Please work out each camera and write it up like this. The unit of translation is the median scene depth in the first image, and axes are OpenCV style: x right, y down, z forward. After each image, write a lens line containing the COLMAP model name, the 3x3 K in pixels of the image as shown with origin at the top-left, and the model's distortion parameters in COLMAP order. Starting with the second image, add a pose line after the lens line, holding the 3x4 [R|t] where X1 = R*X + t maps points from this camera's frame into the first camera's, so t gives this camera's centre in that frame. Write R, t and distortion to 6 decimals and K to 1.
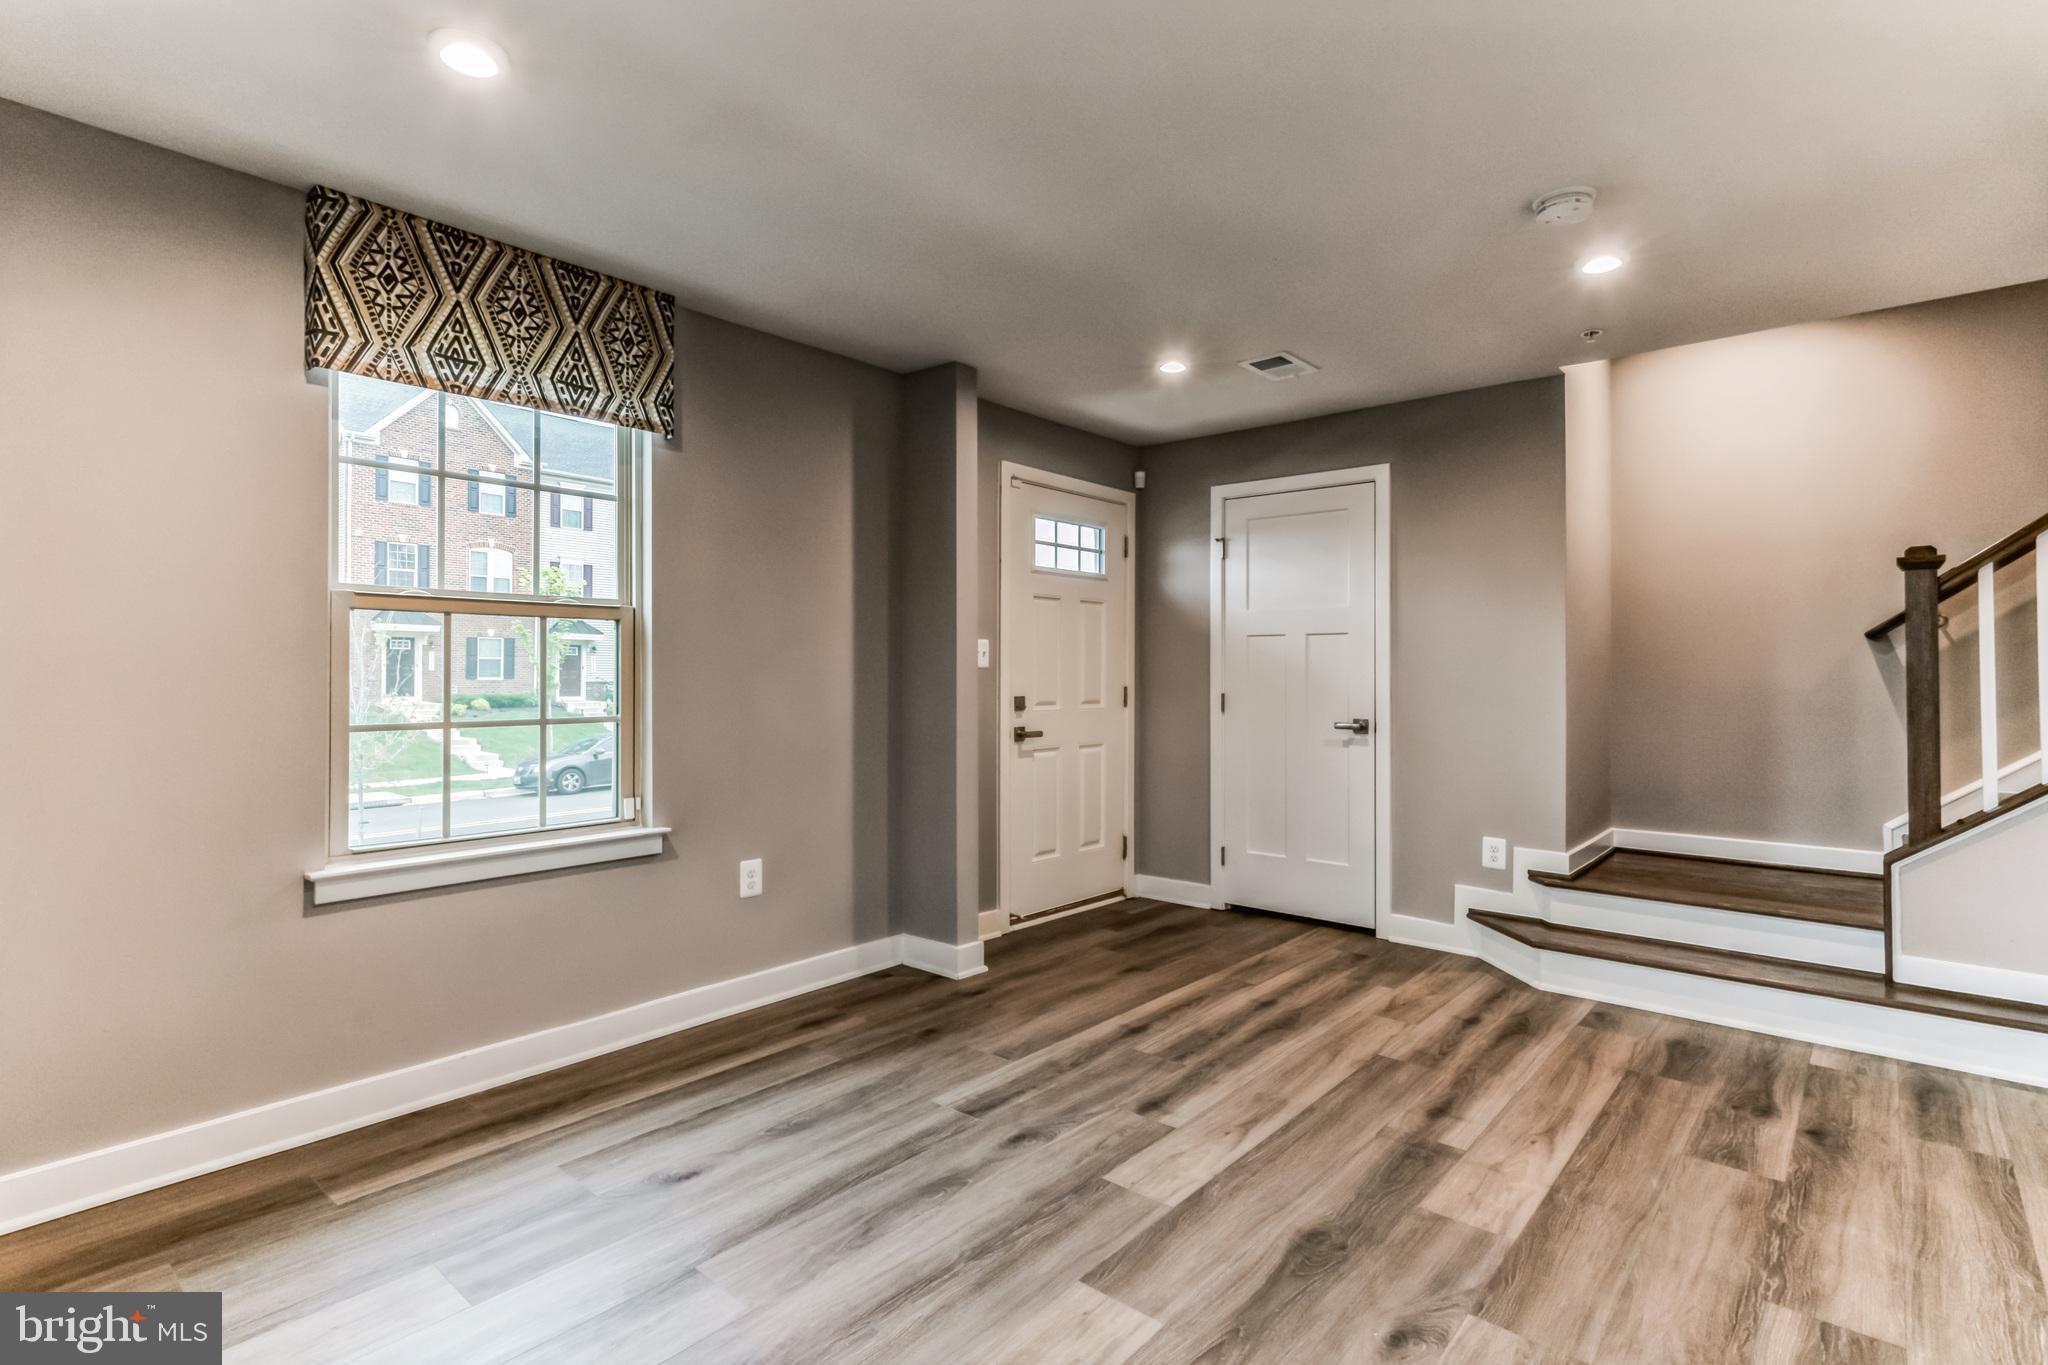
lens RADIAL K [[999.0, 0, 1016.8], [0, 999.0, 678.0], [0, 0, 1]] dist [0.002469, 0.000608]
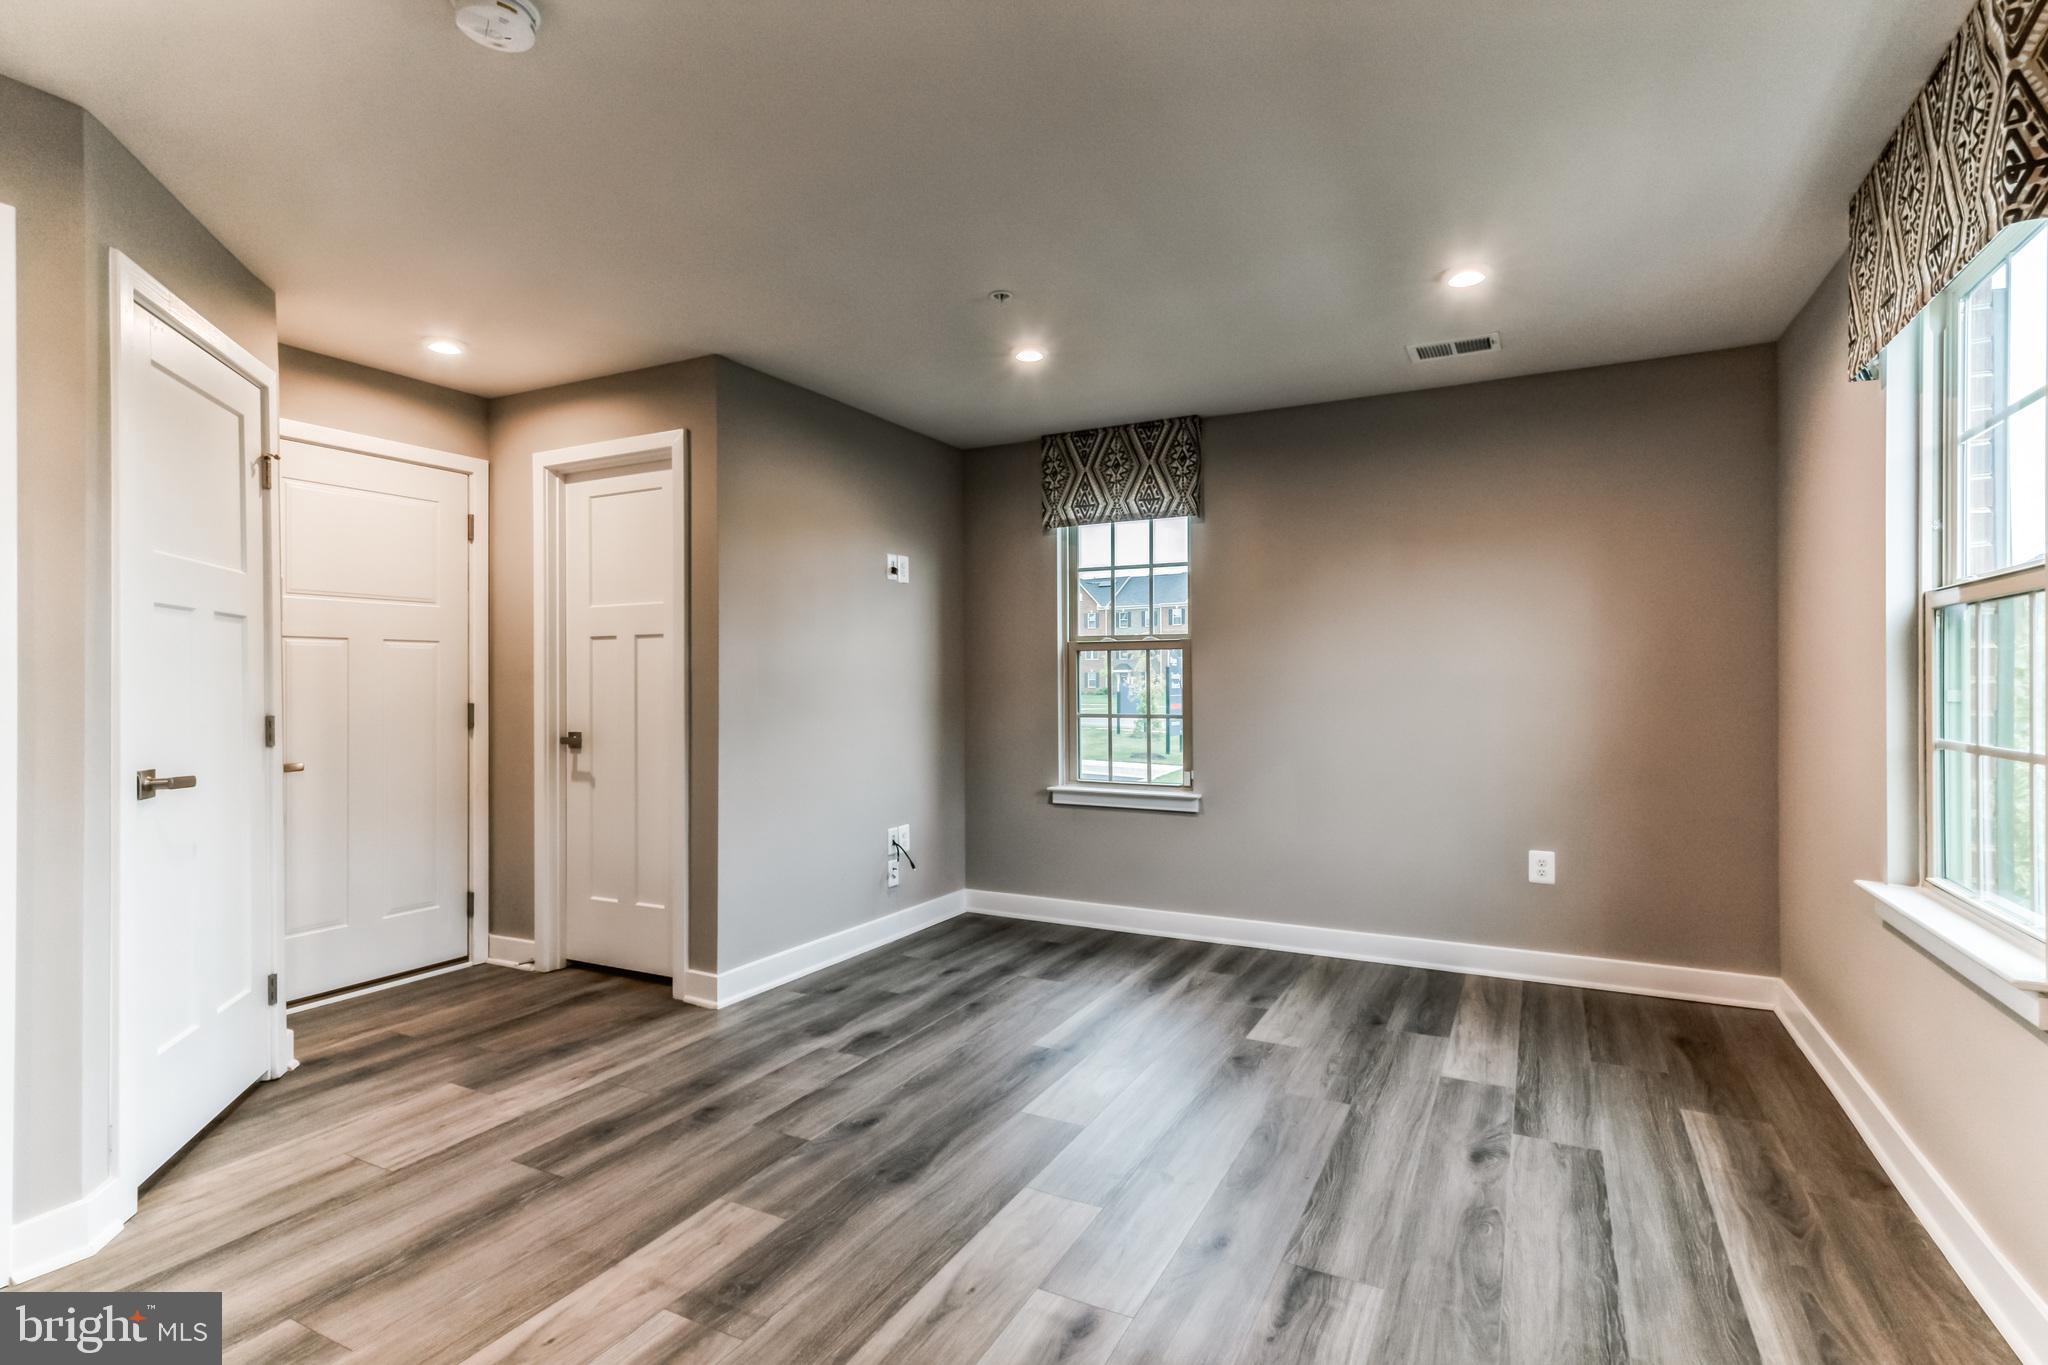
lens RADIAL K [[999.0, 0, 1016.8], [0, 999.0, 678.0], [0, 0, 1]] dist [0.002469, 0.000608]
pose [[-0.974738, 0.001032, -0.223348, 0.376740], [0.001443, 0.999998, -0.001677, -0.008047], [0.223345, -0.001957, -0.974737, 1.902342]]
